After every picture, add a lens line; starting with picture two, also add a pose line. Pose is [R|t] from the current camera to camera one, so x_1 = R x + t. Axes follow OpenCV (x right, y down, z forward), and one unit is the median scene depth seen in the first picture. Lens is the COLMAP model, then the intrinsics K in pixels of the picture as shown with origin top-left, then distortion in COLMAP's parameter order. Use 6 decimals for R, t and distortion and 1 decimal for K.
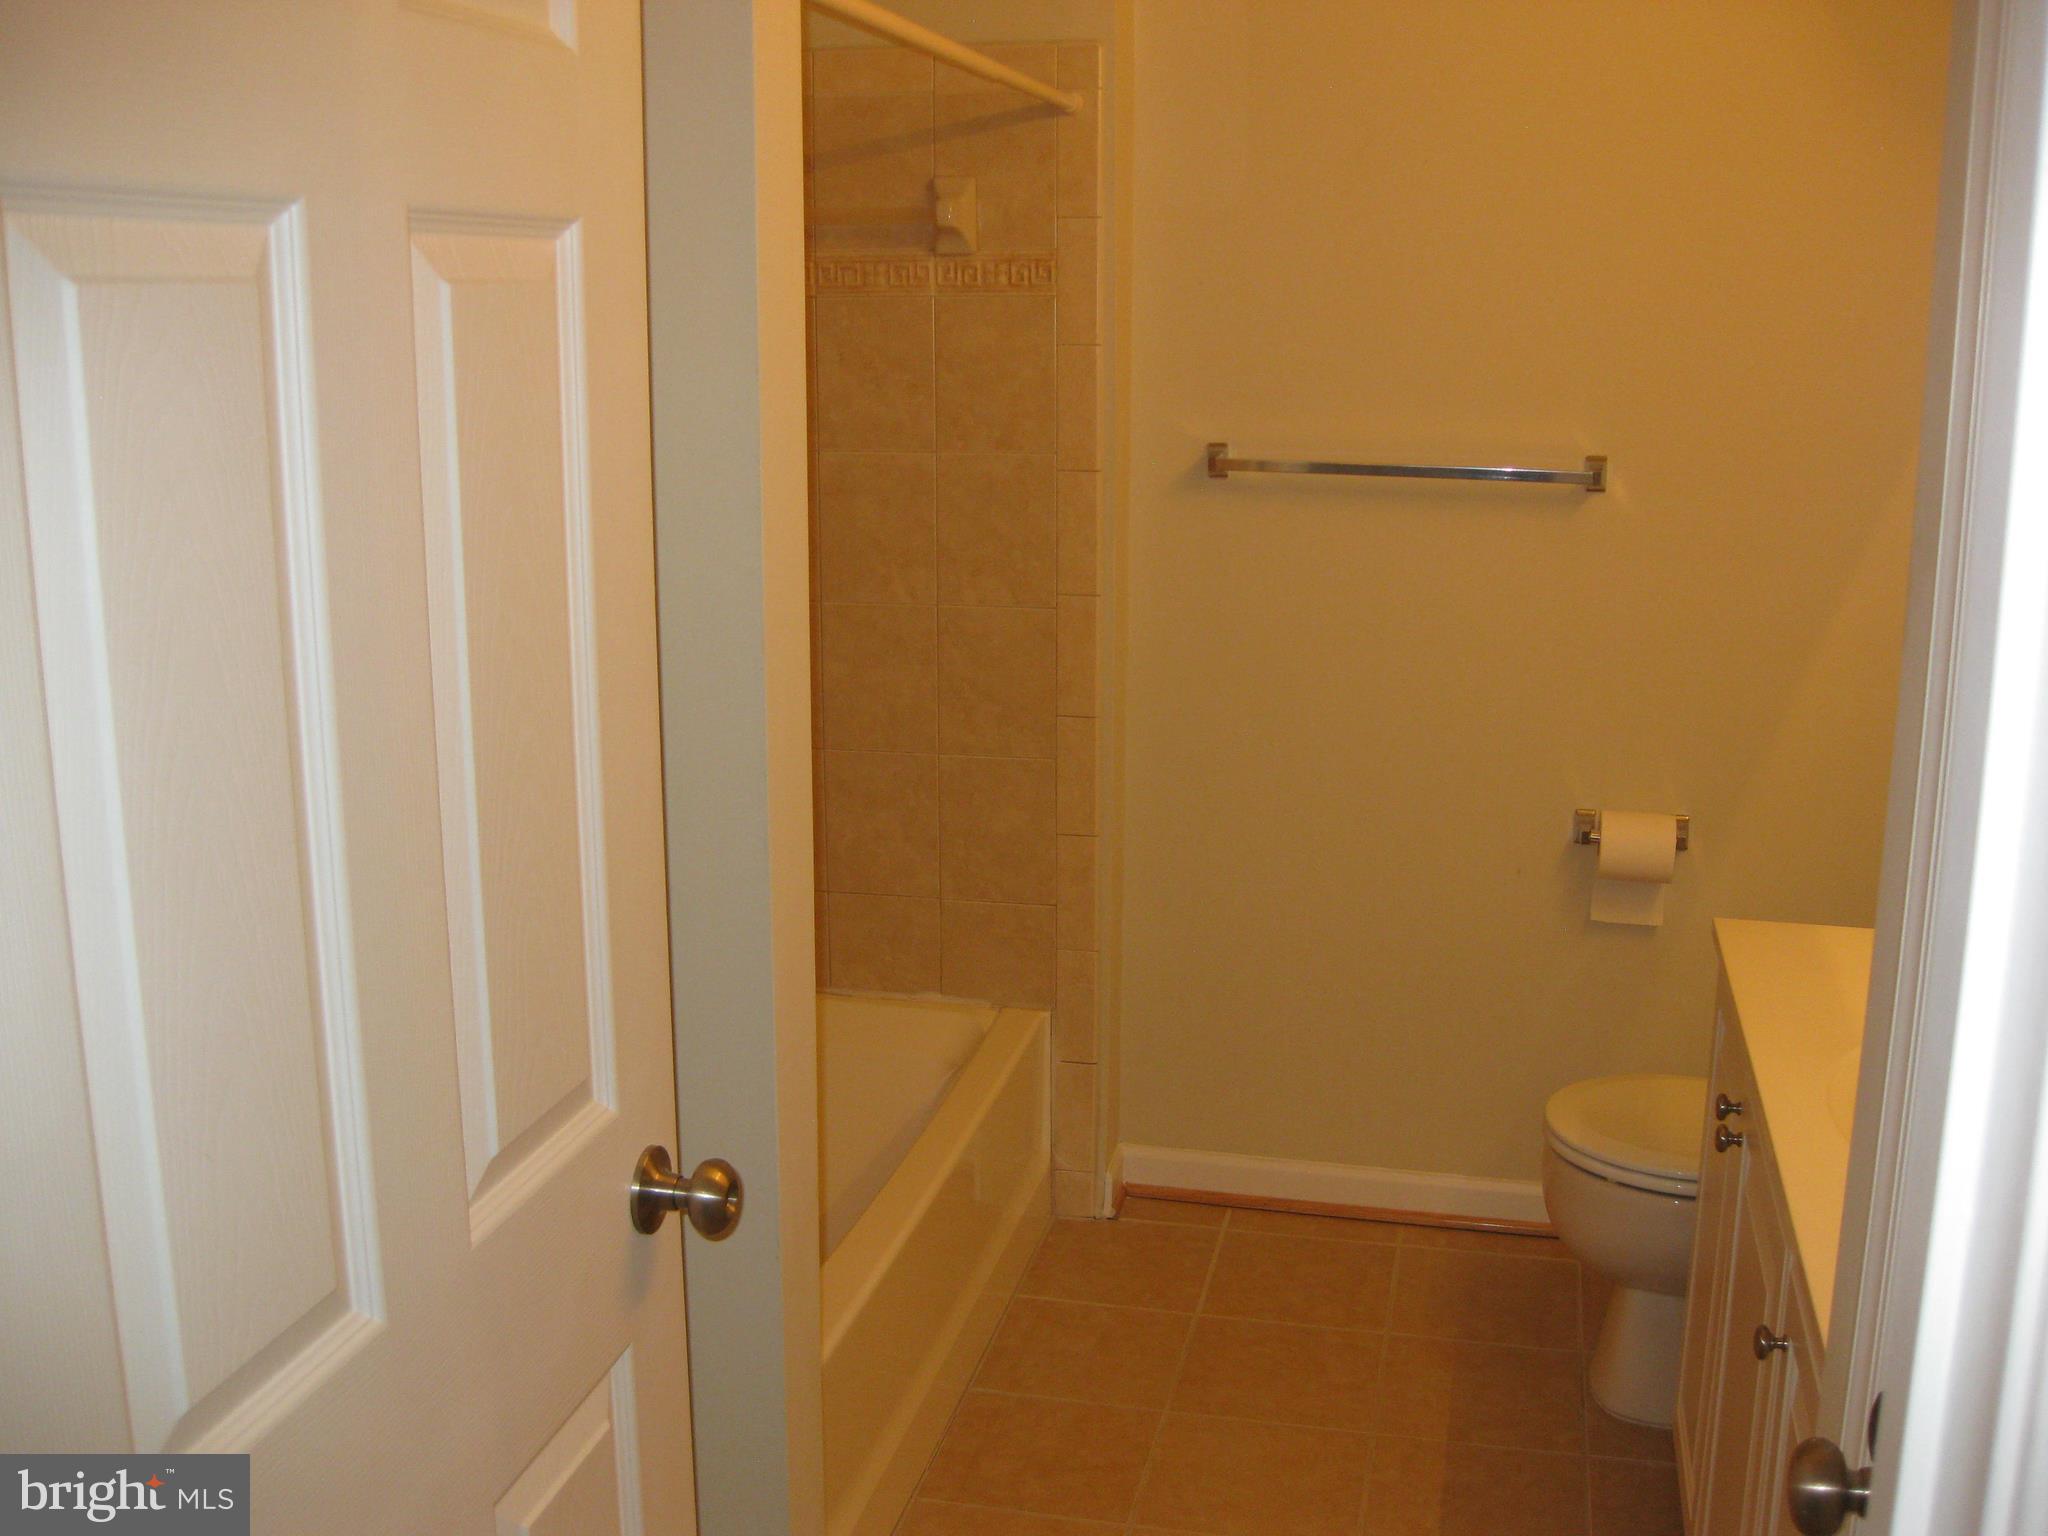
lens RADIAL K [[2059.4, 0, 1024.0], [0, 2059.4, 768.0], [0, 0, 1]] dist [-0.165077, 0.142400]
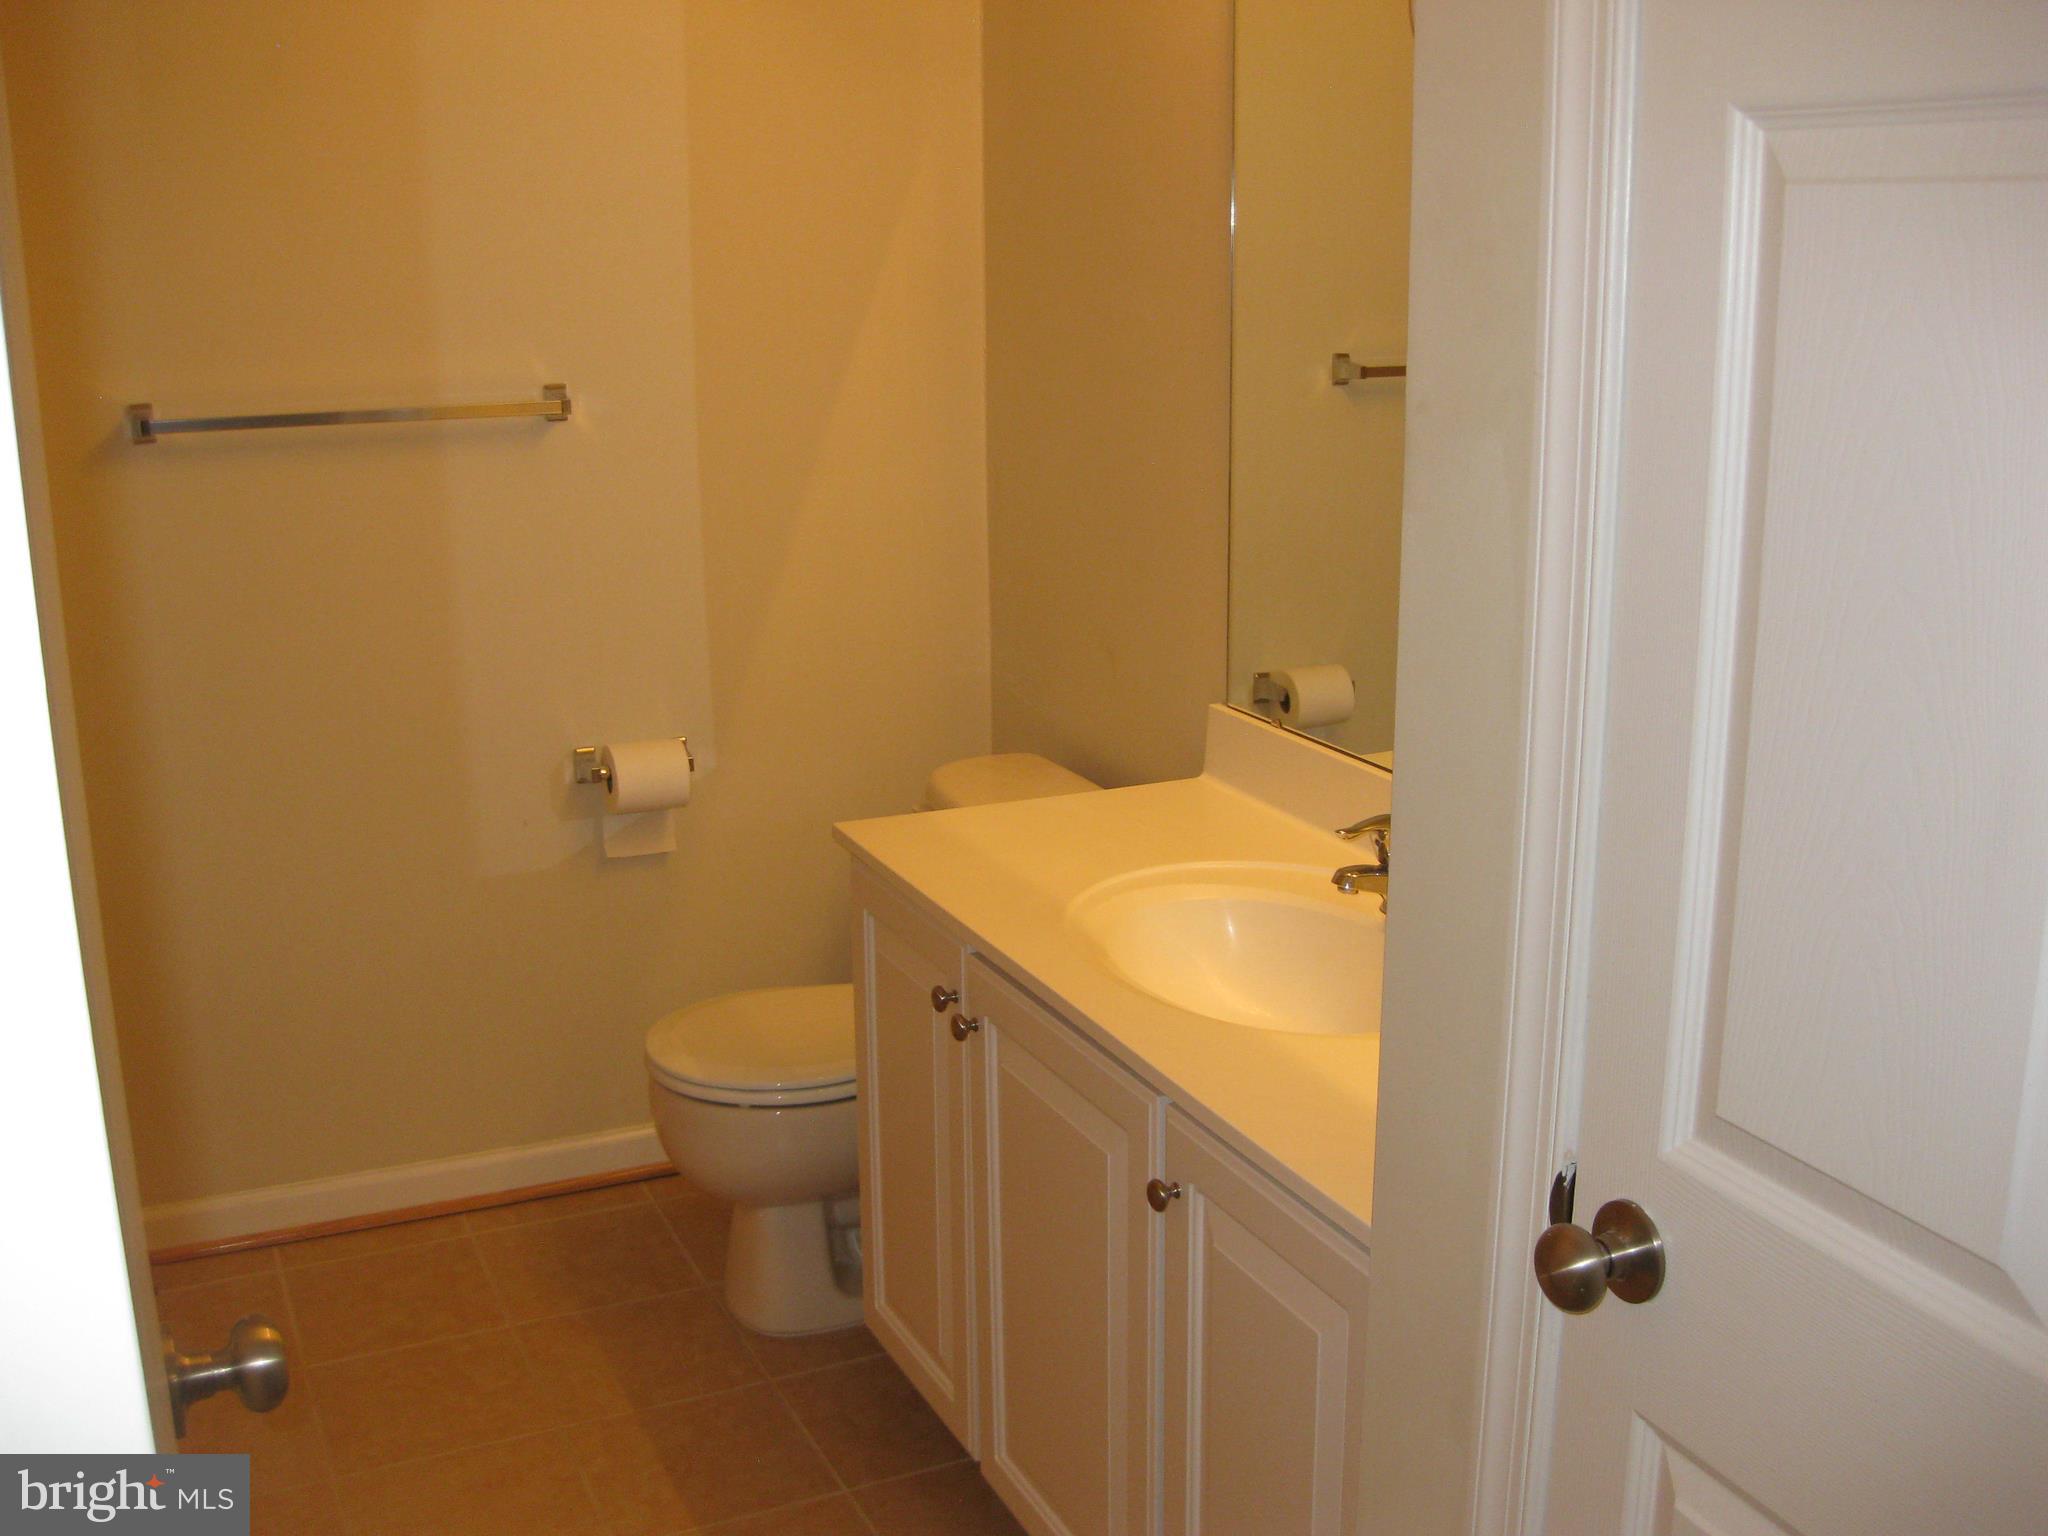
lens RADIAL K [[2079.7, 0, 1024.0], [0, 2079.7, 768.0], [0, 0, 1]] dist [-0.180587, 0.173888]
pose [[0.787839, -0.164275, 0.593569, -0.151925], [0.149118, 0.985975, 0.074953, -0.013091], [-0.597557, 0.029461, 0.801285, 0.086408]]
